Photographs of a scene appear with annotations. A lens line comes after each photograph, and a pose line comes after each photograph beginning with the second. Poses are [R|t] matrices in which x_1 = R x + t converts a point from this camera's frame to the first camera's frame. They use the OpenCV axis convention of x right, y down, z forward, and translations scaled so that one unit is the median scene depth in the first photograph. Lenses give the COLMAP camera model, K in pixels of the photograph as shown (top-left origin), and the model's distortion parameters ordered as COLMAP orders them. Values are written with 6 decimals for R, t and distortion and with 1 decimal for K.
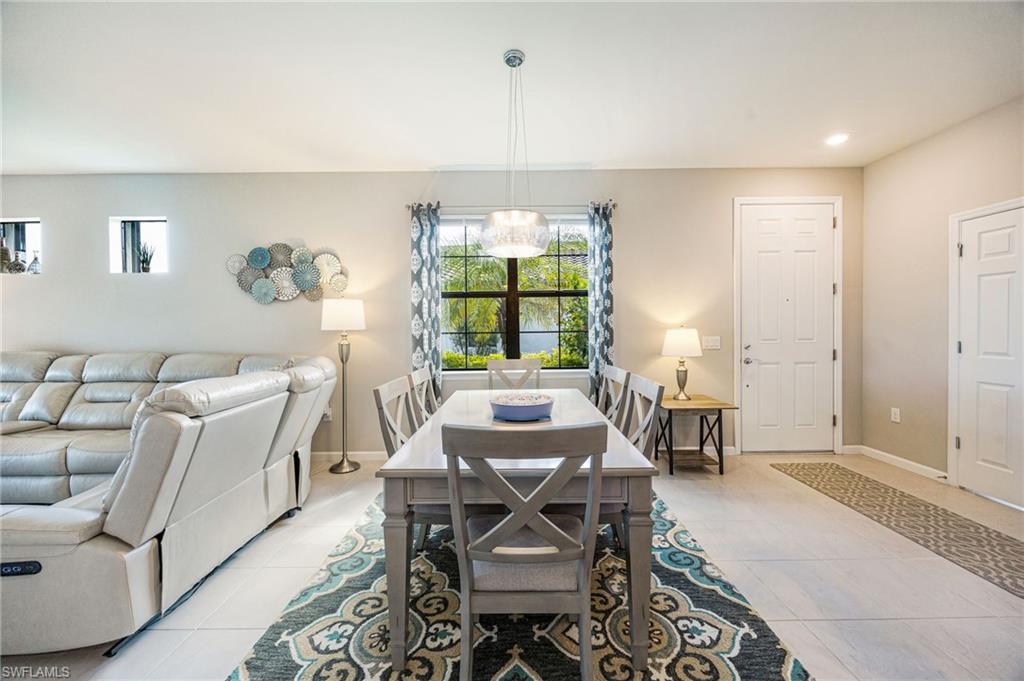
lens RADIAL K [[391.3, 0, 511.6], [0, 391.3, 335.9], [0, 0, 1]] dist [-0.005813, 0.000377]
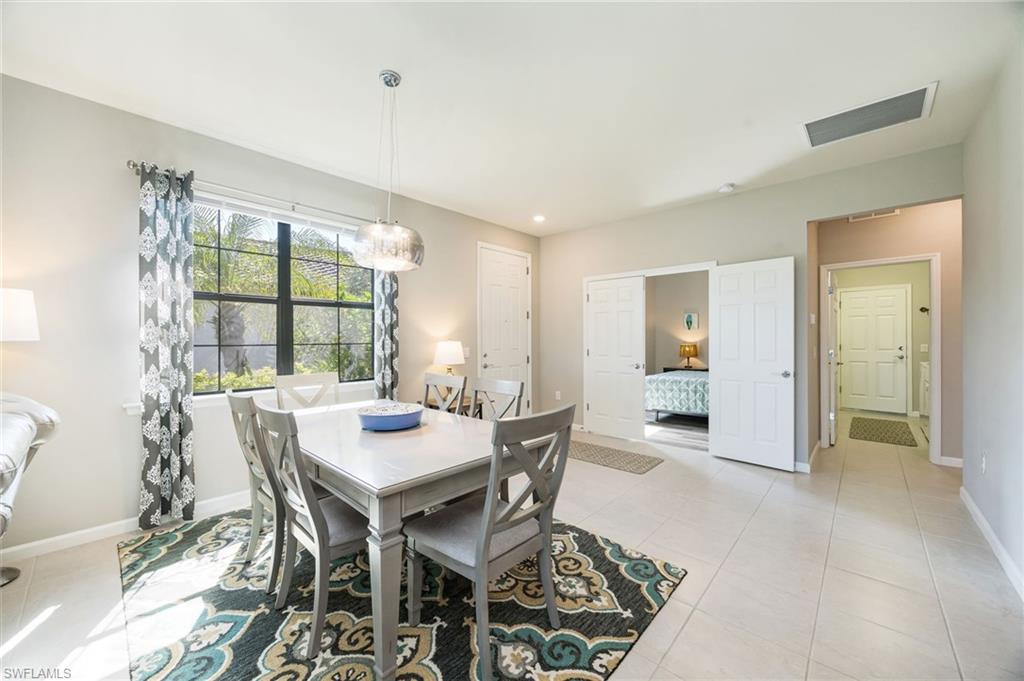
lens RADIAL K [[391.3, 0, 508.1], [0, 391.3, 338.8], [0, 0, 1]] dist [-0.005813, 0.000377]
pose [[0.674564, 0.009062, 0.738161, -0.328750], [0.009678, 0.999730, -0.021117, 0.000899], [-0.738153, 0.021388, 0.674294, 0.051560]]
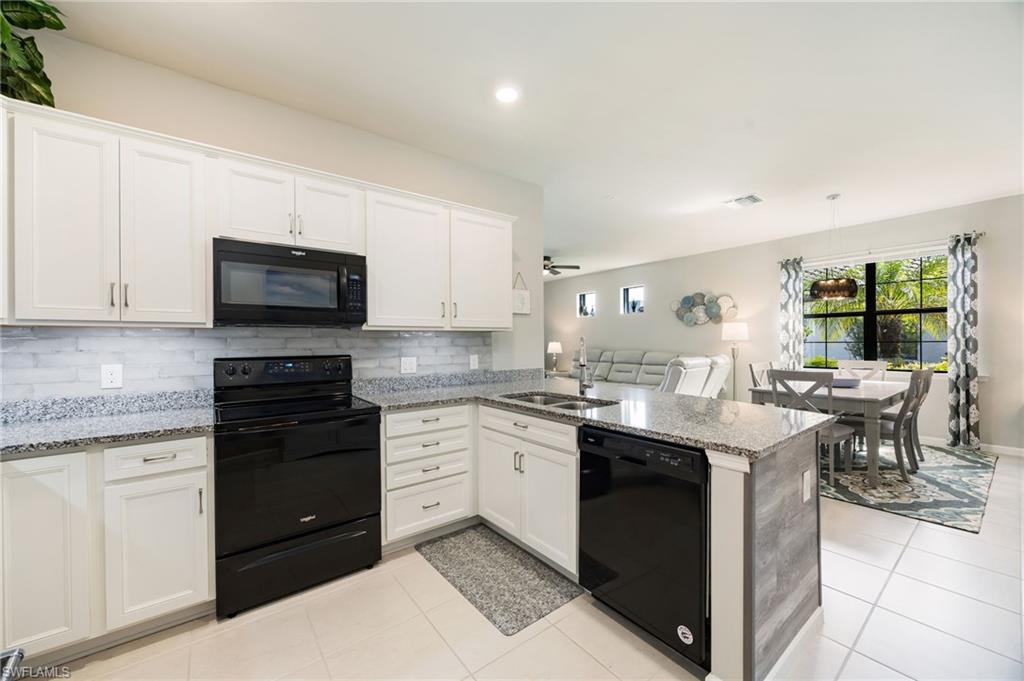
lens RADIAL K [[391.3, 0, 505.7], [0, 391.3, 341.5], [0, 0, 1]] dist [-0.005813, 0.000377]
pose [[0.599862, 0.003450, -0.800096, 0.348535], [-0.011185, 0.999929, -0.004074, 0.009855], [0.800025, 0.011393, 0.599858, -0.857813]]
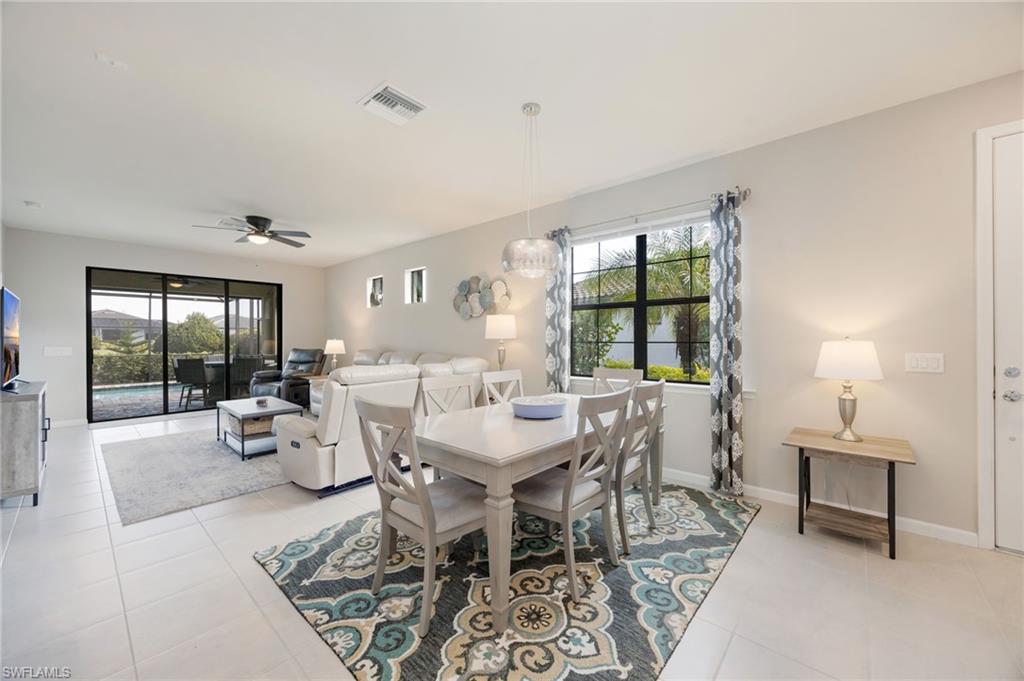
lens RADIAL K [[391.3, 0, 512.1], [0, 391.3, 335.2], [0, 0, 1]] dist [-0.005813, 0.000377]
pose [[0.745416, 0.002179, -0.666596, 0.459442], [-0.015935, 0.999767, -0.014552, -0.007922], [0.666409, 0.021469, 0.745277, 0.054252]]
